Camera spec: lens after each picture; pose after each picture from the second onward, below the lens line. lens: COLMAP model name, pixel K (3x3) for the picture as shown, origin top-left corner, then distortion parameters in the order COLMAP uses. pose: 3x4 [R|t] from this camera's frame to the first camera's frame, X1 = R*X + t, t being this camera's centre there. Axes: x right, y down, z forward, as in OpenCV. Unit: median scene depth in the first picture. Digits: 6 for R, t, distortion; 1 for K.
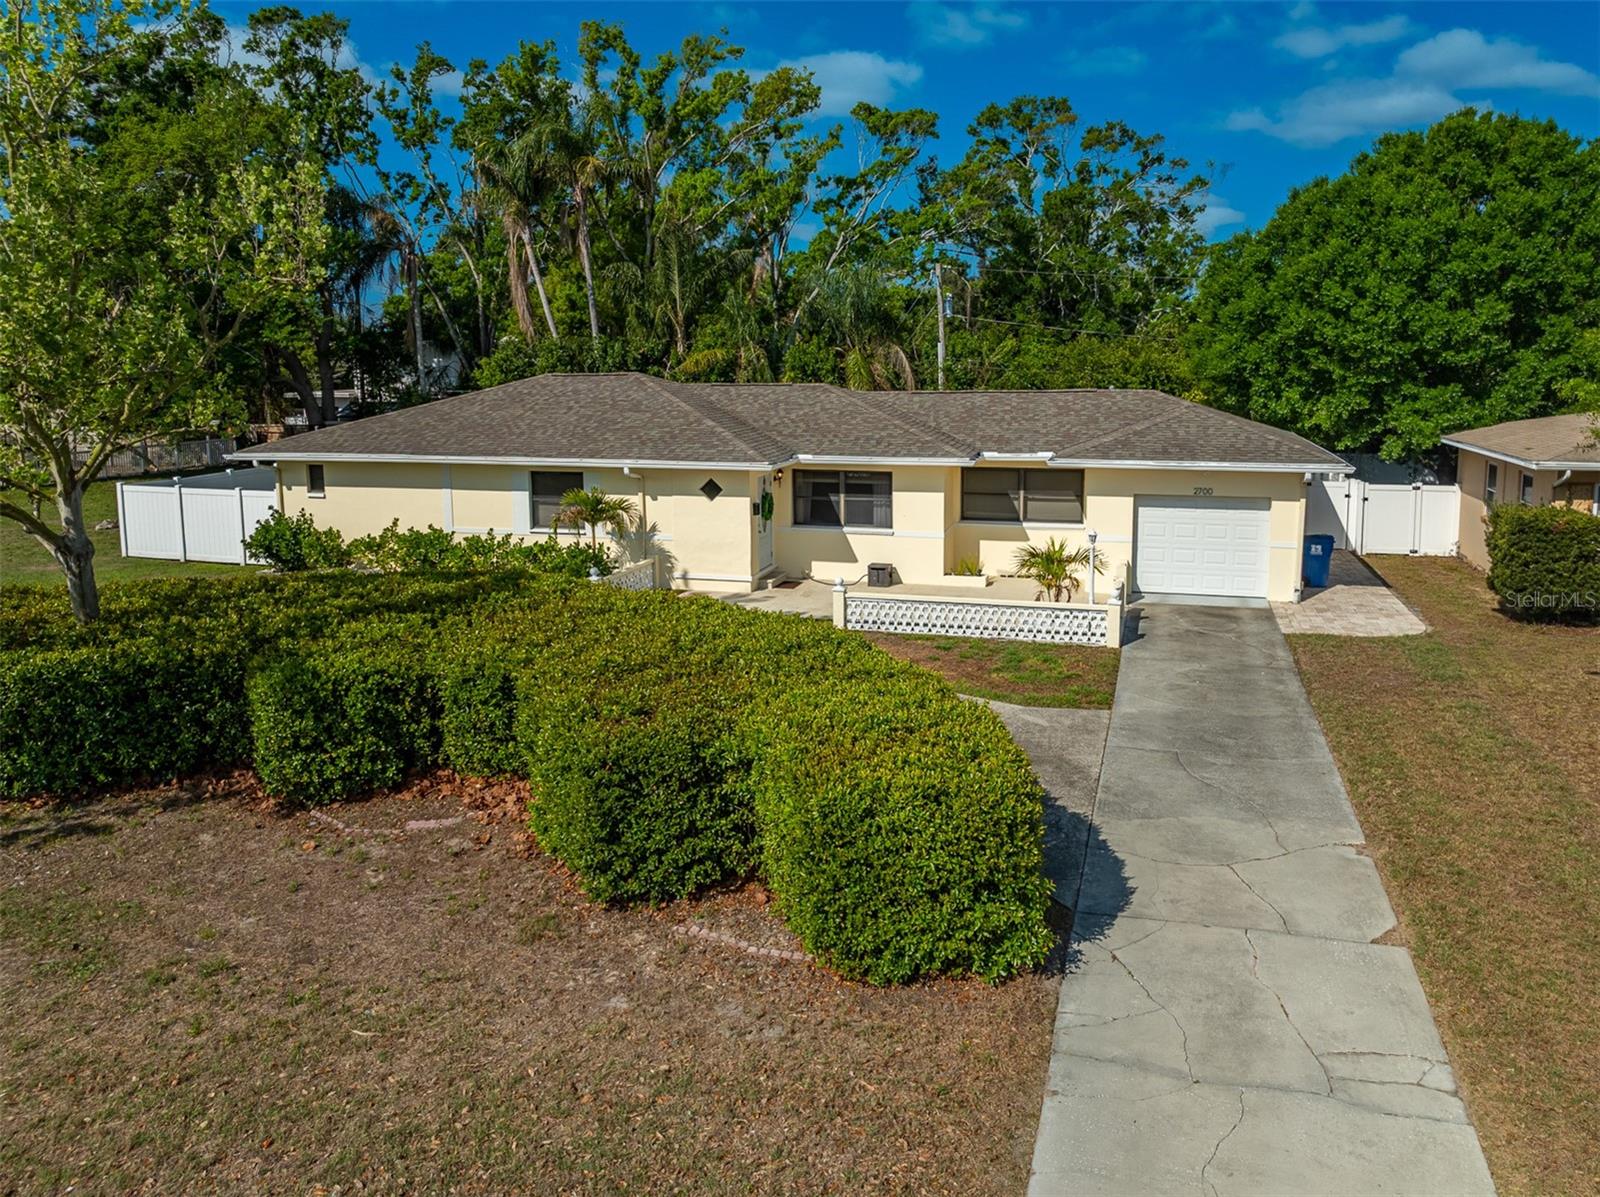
lens RADIAL K [[1154.4, 0, 848.9], [0, 1154.4, 510.1], [0, 0, 1]] dist [-0.026741, 0.000338]
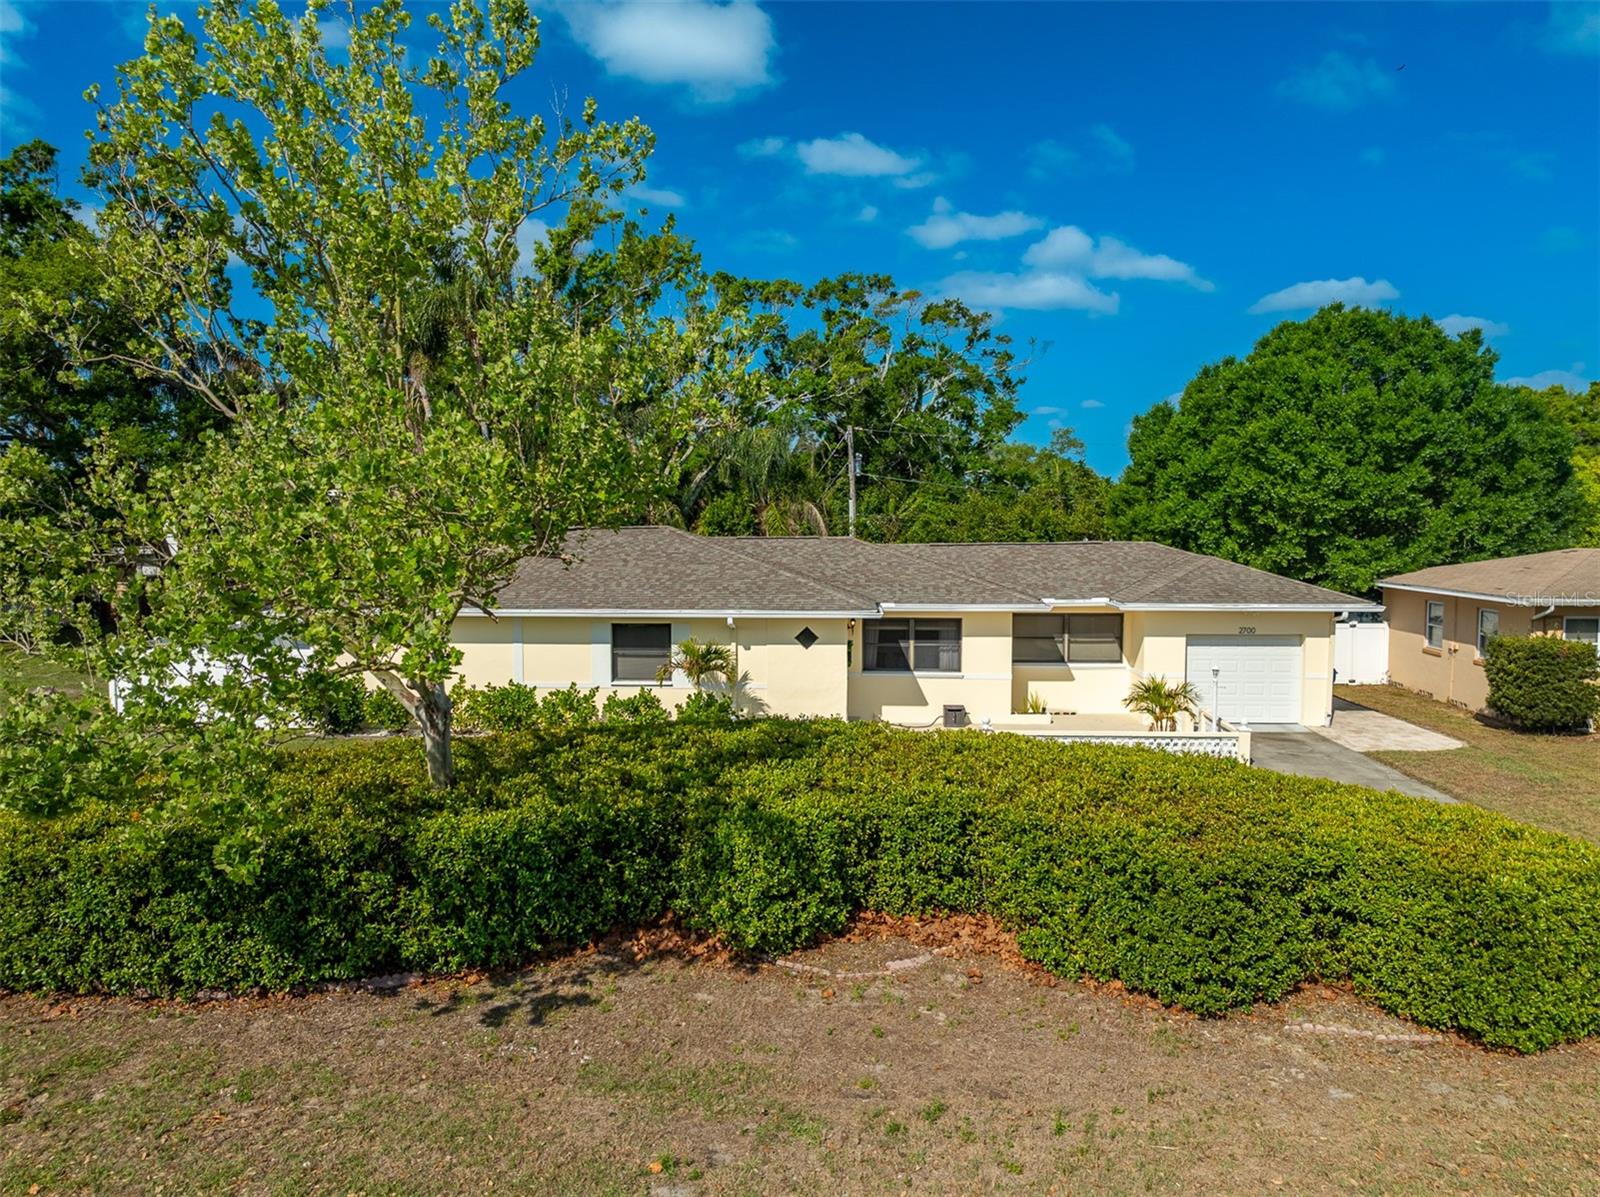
lens RADIAL K [[1126.5, 0, 797.2], [0, 1126.5, 599.8], [0, 0, 1]] dist [-0.033158, 0.016635]
pose [[0.977846, -0.012405, 0.208959, -0.330912], [0.024552, 0.998149, -0.055637, 0.003671], [-0.207882, 0.059535, 0.976340, 0.020133]]
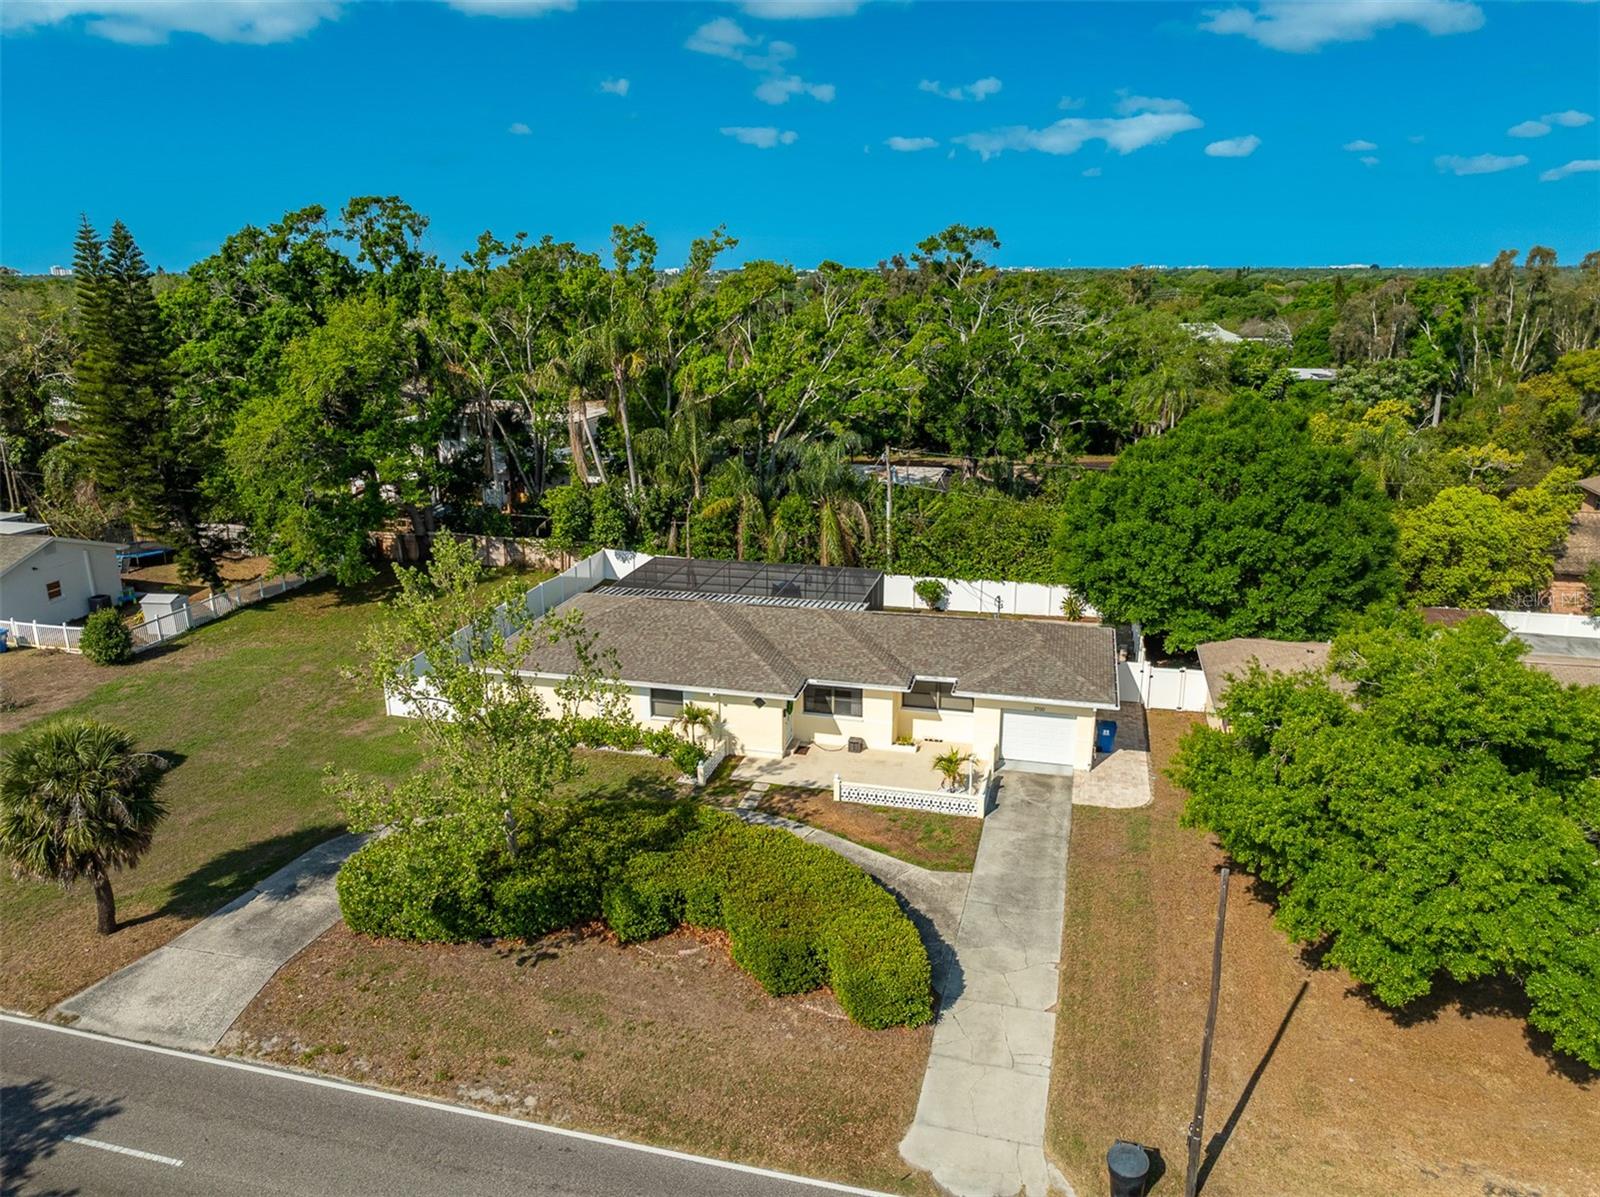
lens RADIAL K [[1122.4, 0, 796.9], [0, 1122.4, 598.7], [0, 0, 1]] dist [-0.034719, 0.019276]
pose [[0.999979, -0.002698, 0.005947, -0.070776], [0.001737, 0.987752, 0.156024, -0.428332], [-0.006295, -0.156011, 0.987735, -0.634204]]
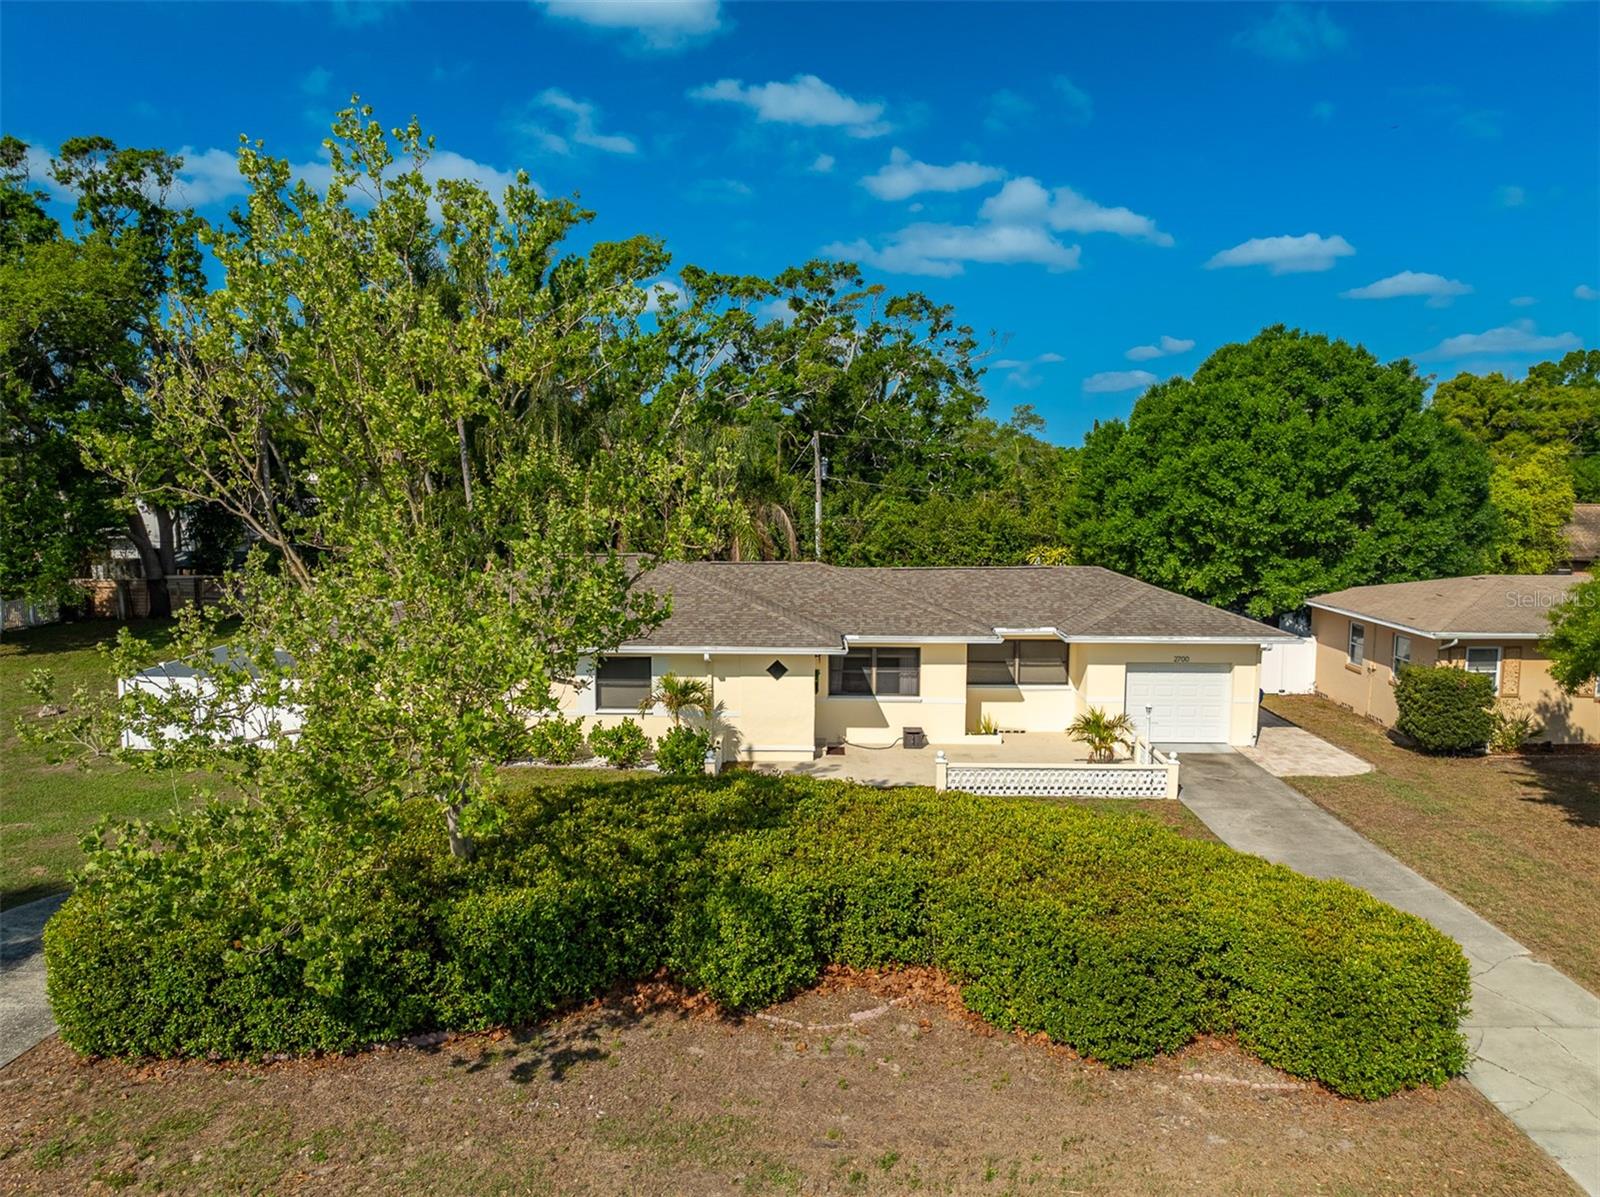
lens RADIAL K [[1122.4, 0, 796.9], [0, 1122.4, 598.7], [0, 0, 1]] dist [-0.034719, 0.019276]
pose [[0.970804, -0.020620, 0.238986, -0.351551], [0.024471, 0.999614, -0.013157, -0.070787], [-0.238623, 0.018621, 0.970934, -0.053925]]
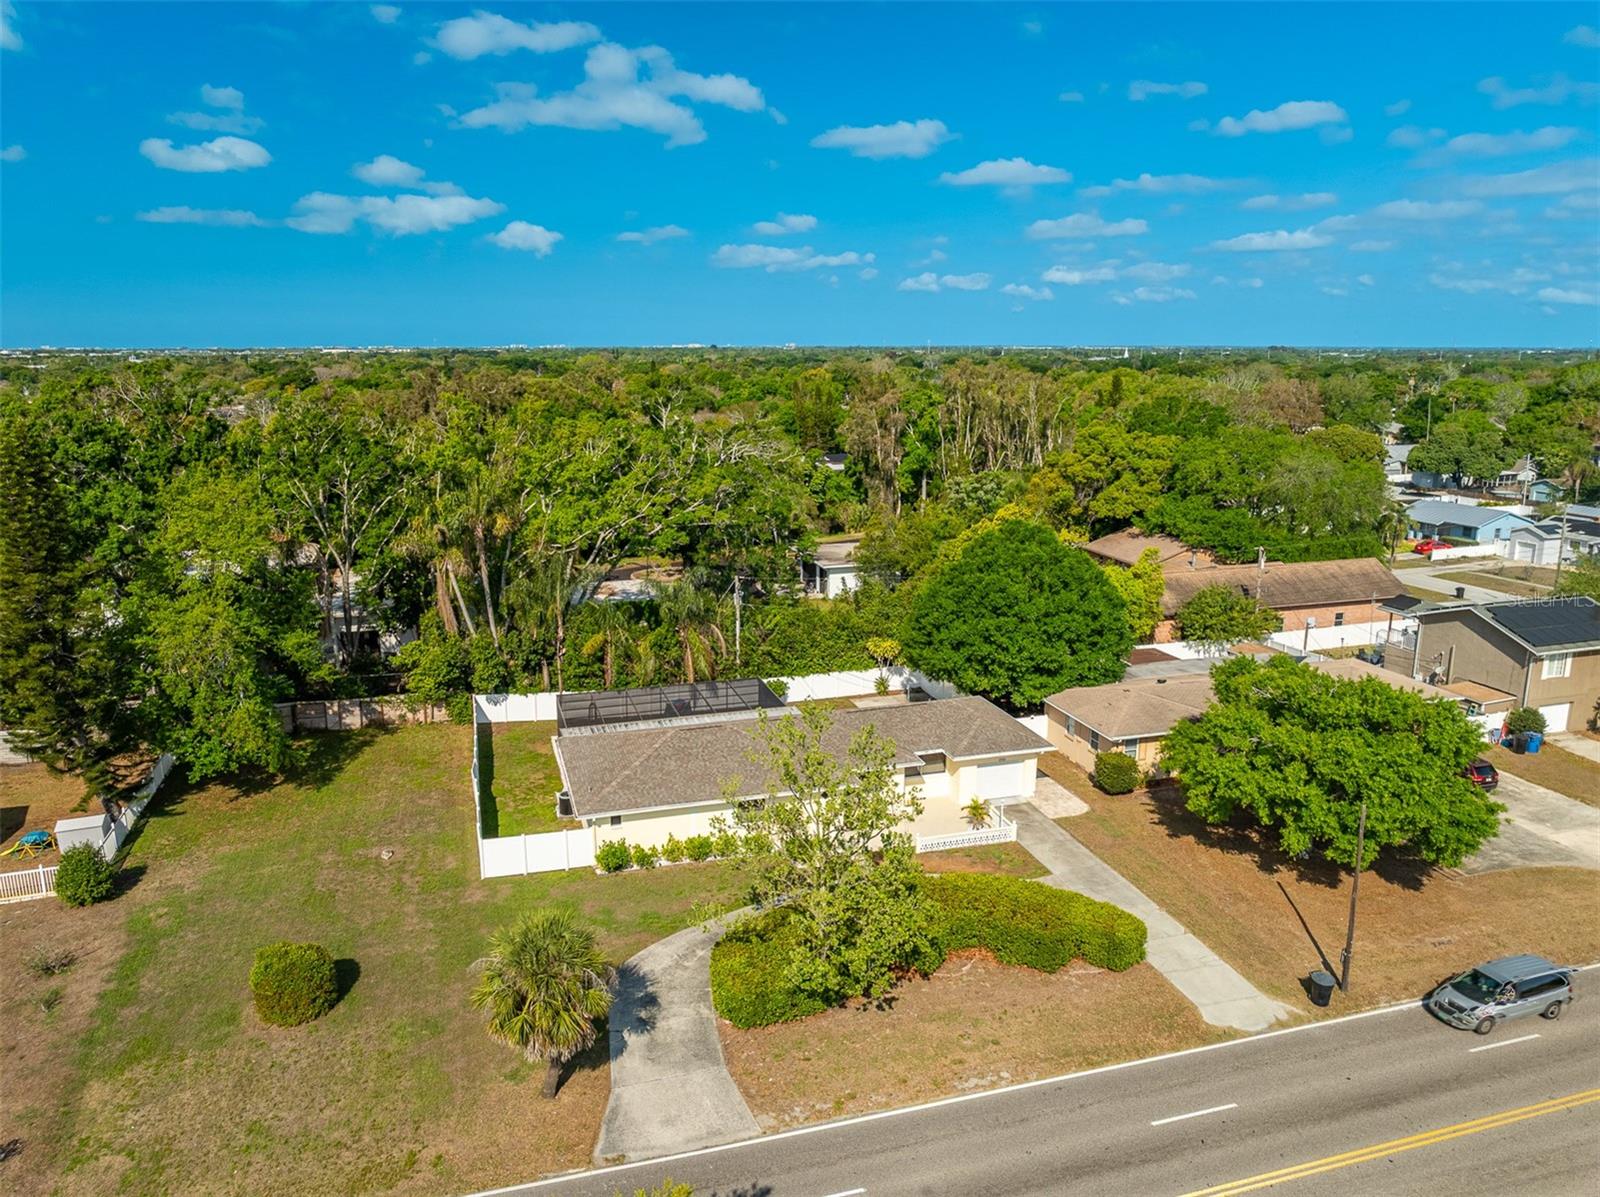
lens RADIAL K [[1122.4, 0, 796.9], [0, 1122.4, 598.7], [0, 0, 1]] dist [-0.034719, 0.019276]
pose [[0.853176, -0.110057, 0.509880, -1.208449], [0.063483, 0.992130, 0.107924, -0.620234], [-0.517745, -0.059709, 0.853449, -0.783507]]
